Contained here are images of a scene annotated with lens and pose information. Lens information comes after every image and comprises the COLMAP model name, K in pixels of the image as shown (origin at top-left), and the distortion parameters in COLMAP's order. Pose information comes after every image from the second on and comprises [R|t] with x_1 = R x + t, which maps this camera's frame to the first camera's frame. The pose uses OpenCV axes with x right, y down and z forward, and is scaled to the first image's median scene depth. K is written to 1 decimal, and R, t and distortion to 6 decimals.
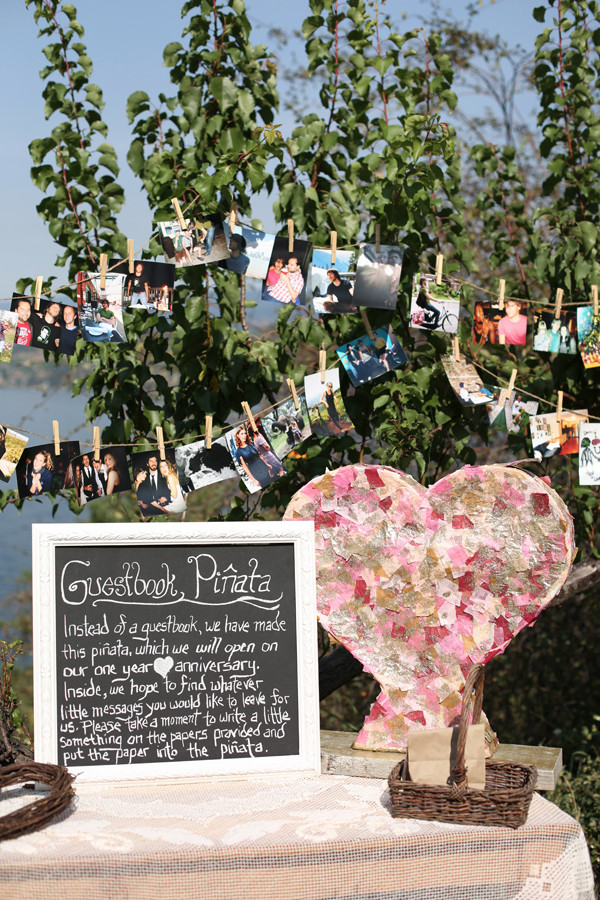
lens RADIAL K [[1432.1, 0, 299.4], [0, 1432.1, 451.9], [0, 0, 1]] dist [-0.081467, 0.000000]
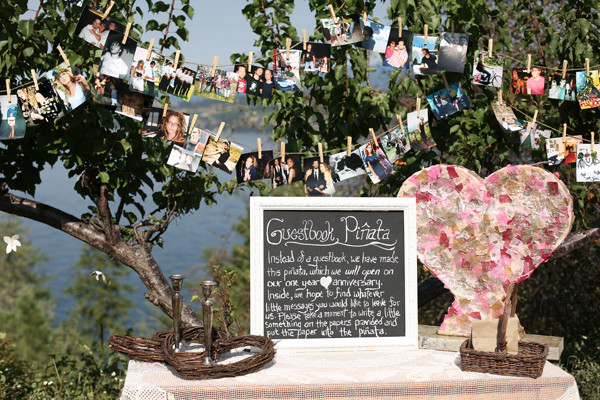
lens RADIAL K [[954.7, 0, 301.2], [0, 954.7, 198.2], [0, 0, 1]] dist [-0.081467, 0.000000]
pose [[0.996215, 0.011274, -0.086194, -0.024534], [-0.009124, 0.999638, 0.025304, 0.019745], [0.086448, -0.024422, 0.995957, -0.111191]]
